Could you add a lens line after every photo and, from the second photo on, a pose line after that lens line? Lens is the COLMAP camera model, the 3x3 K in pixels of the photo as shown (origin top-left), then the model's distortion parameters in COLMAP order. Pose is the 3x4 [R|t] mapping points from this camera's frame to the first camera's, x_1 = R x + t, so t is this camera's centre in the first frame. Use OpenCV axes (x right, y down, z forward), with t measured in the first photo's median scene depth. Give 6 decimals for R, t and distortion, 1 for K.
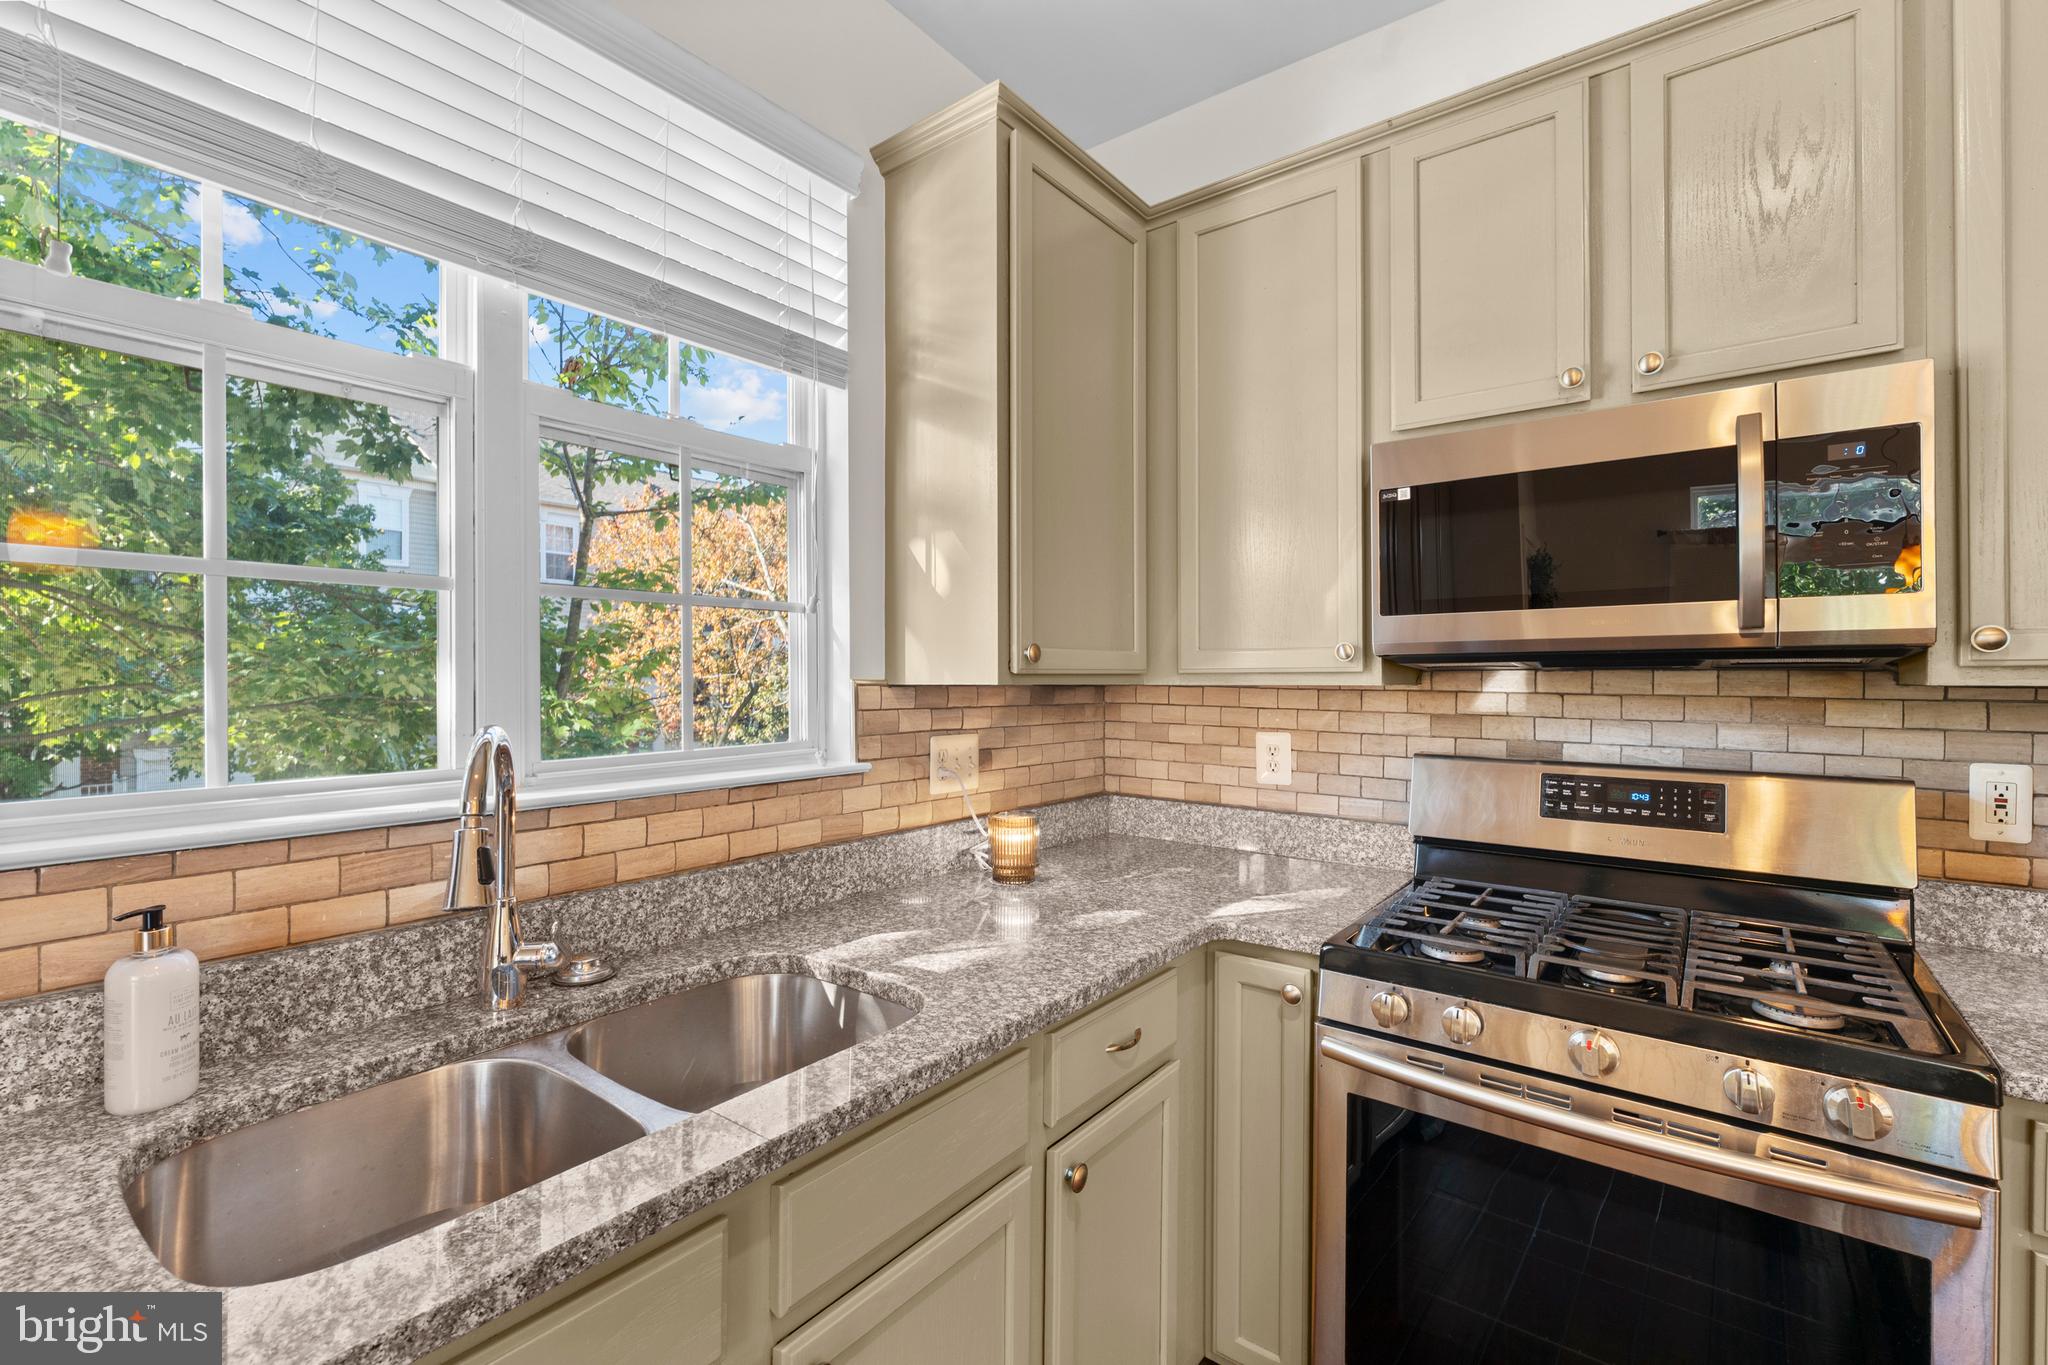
lens RADIAL K [[891.8, 0, 1027.6], [0, 891.8, 676.3], [0, 0, 1]] dist [-0.004329, -0.000183]
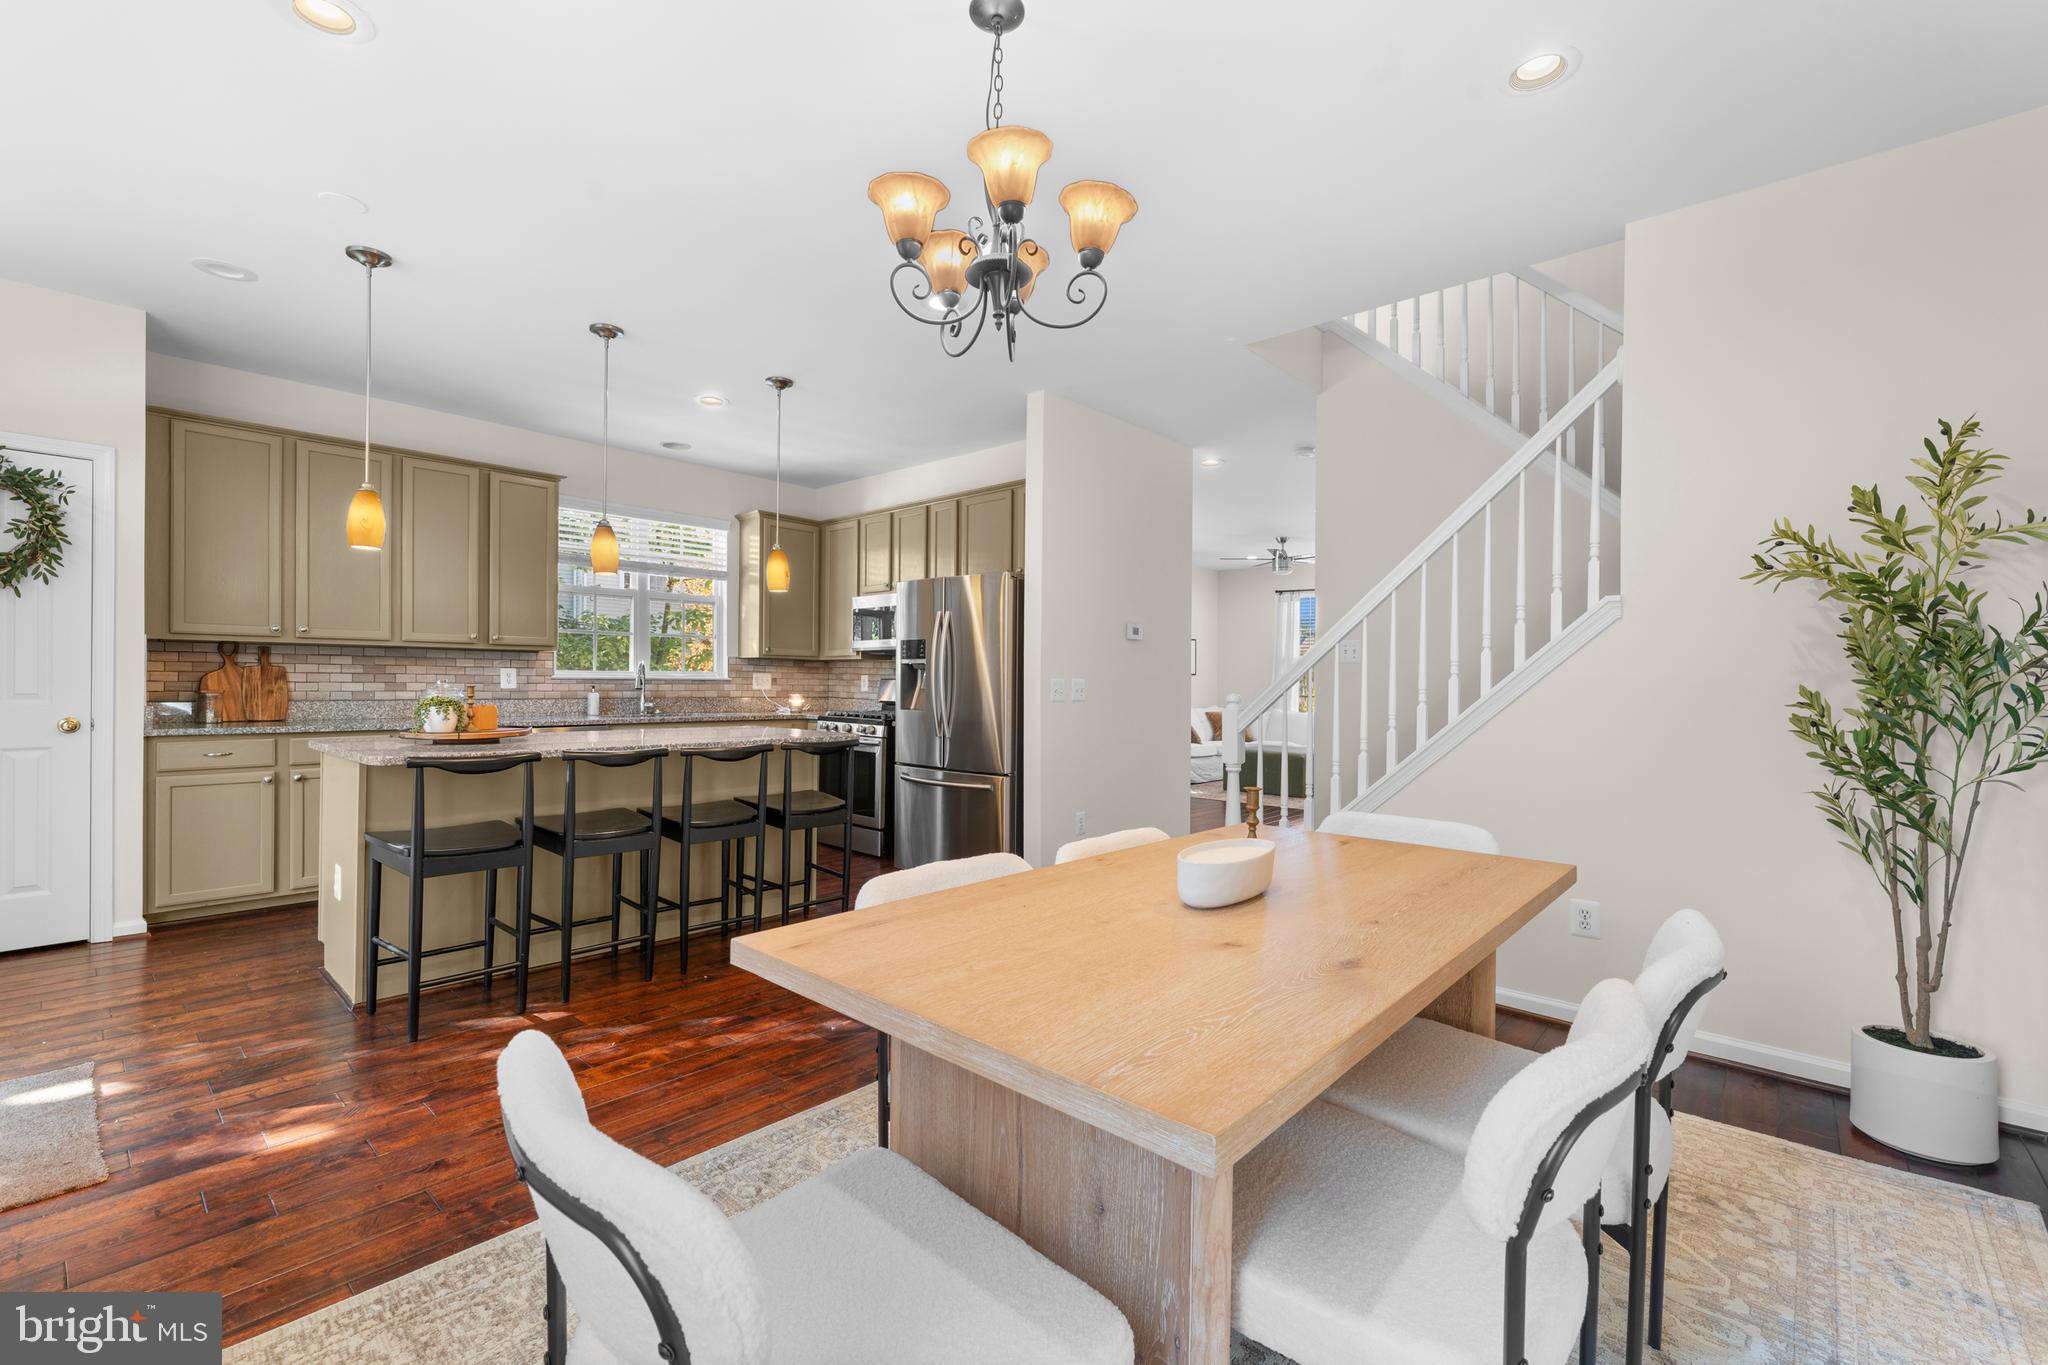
lens RADIAL K [[858.4, 0, 1024.0], [0, 858.4, 682.5], [0, 0, 1]] dist [-0.005601, 0.000586]
pose [[0.996963, 0.011205, -0.077073, 1.378708], [-0.011137, 0.999937, 0.001308, 0.099233], [0.077083, -0.000446, 0.997025, -2.614054]]
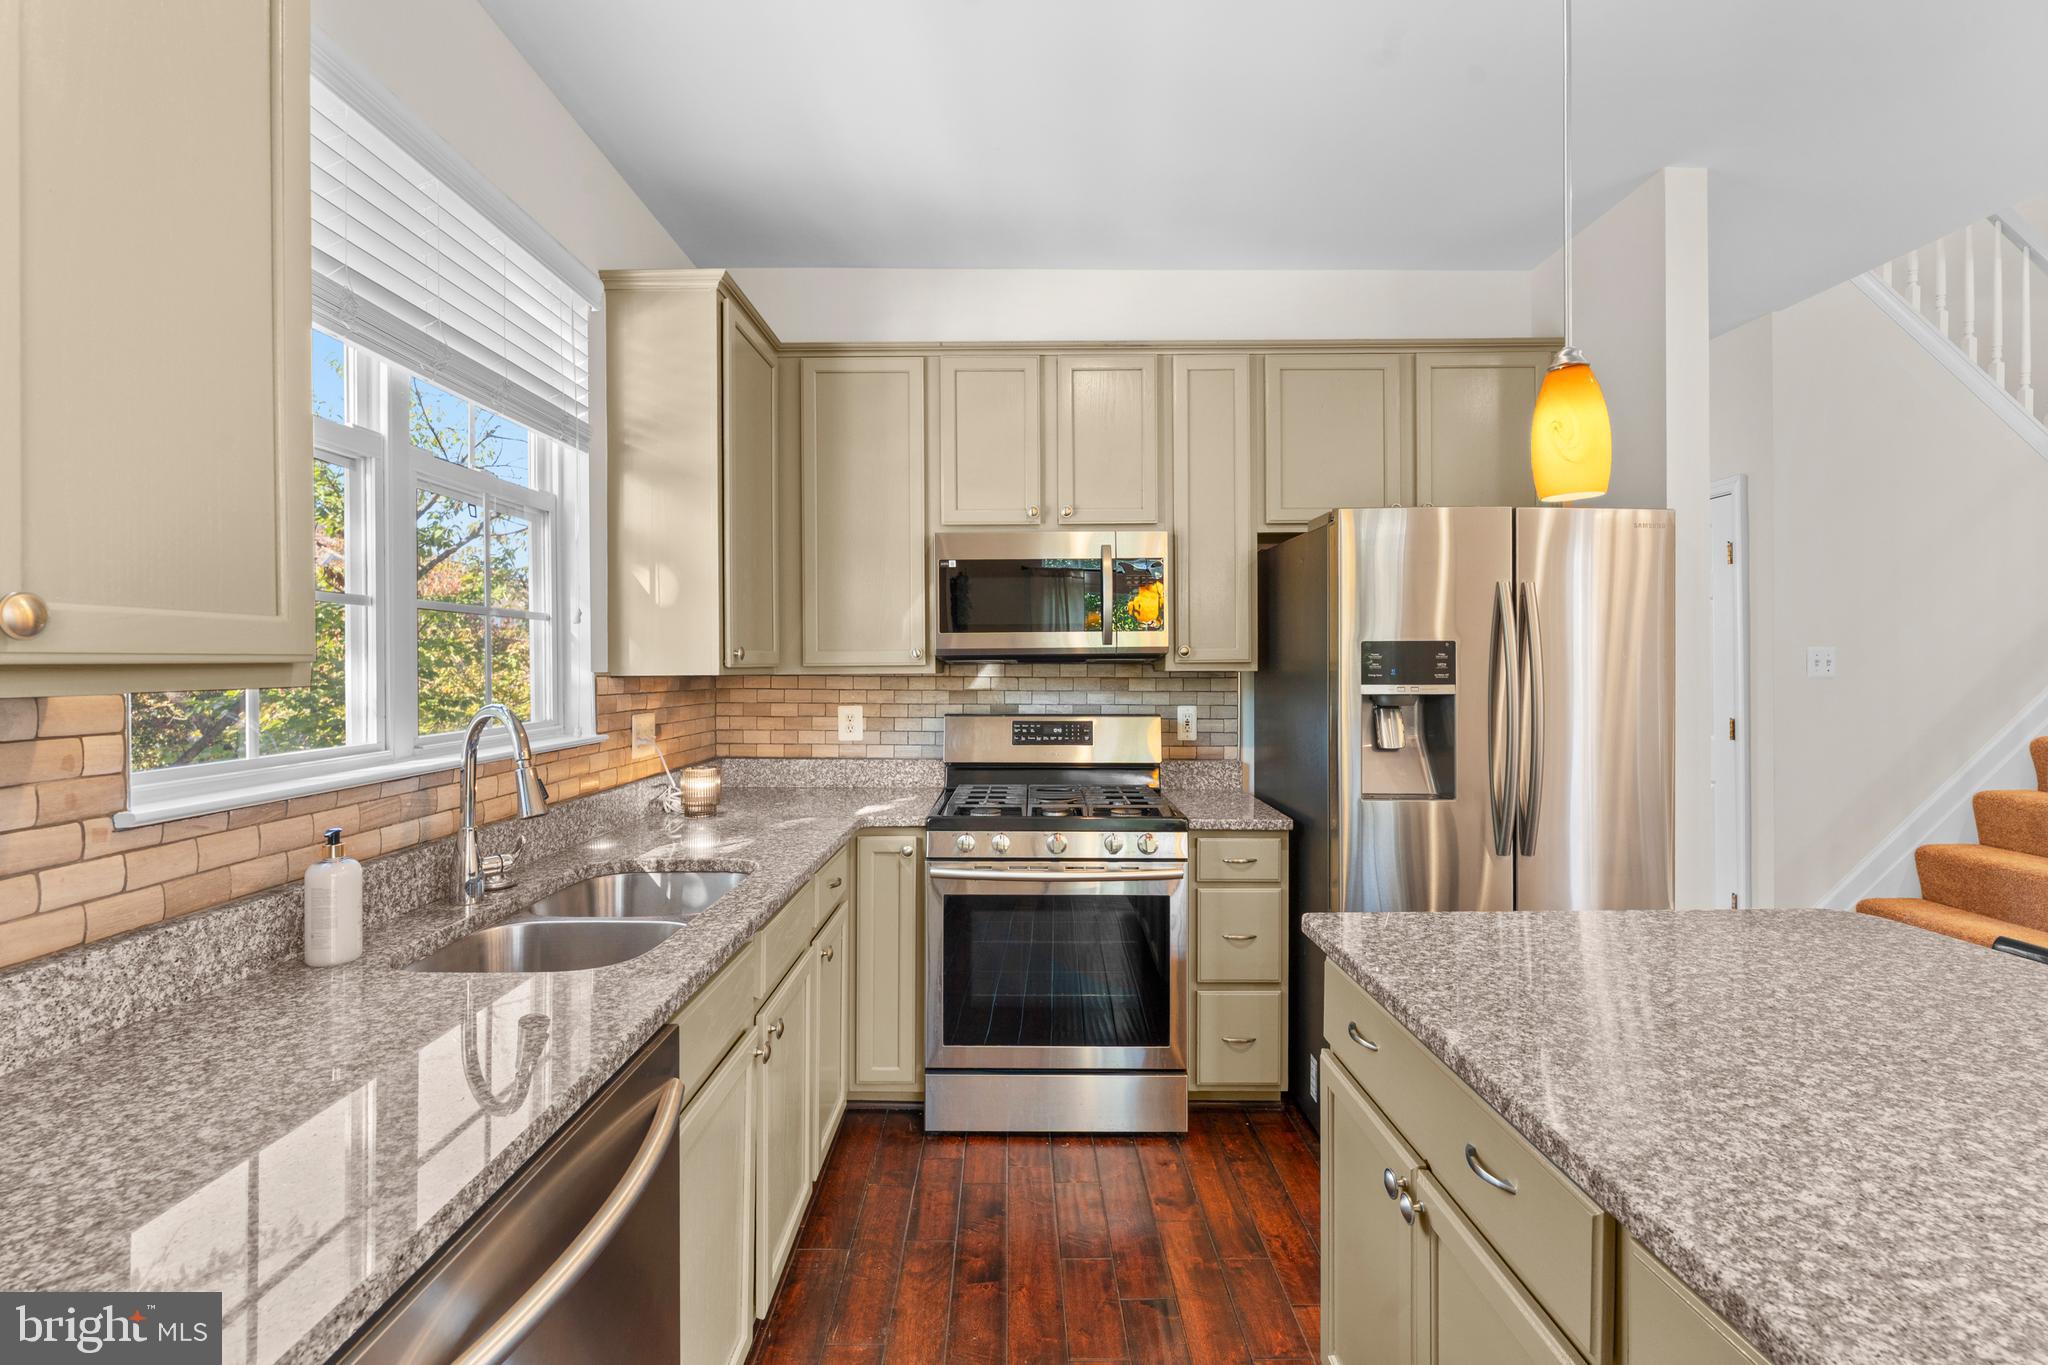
lens RADIAL K [[891.8, 0, 1027.6], [0, 891.8, 676.3], [0, 0, 1]] dist [-0.004329, -0.000183]
pose [[0.791707, -0.010171, 0.610816, -0.499303], [0.003394, 0.999919, 0.012251, -0.004404], [-0.610891, -0.007626, 0.791678, -0.448858]]
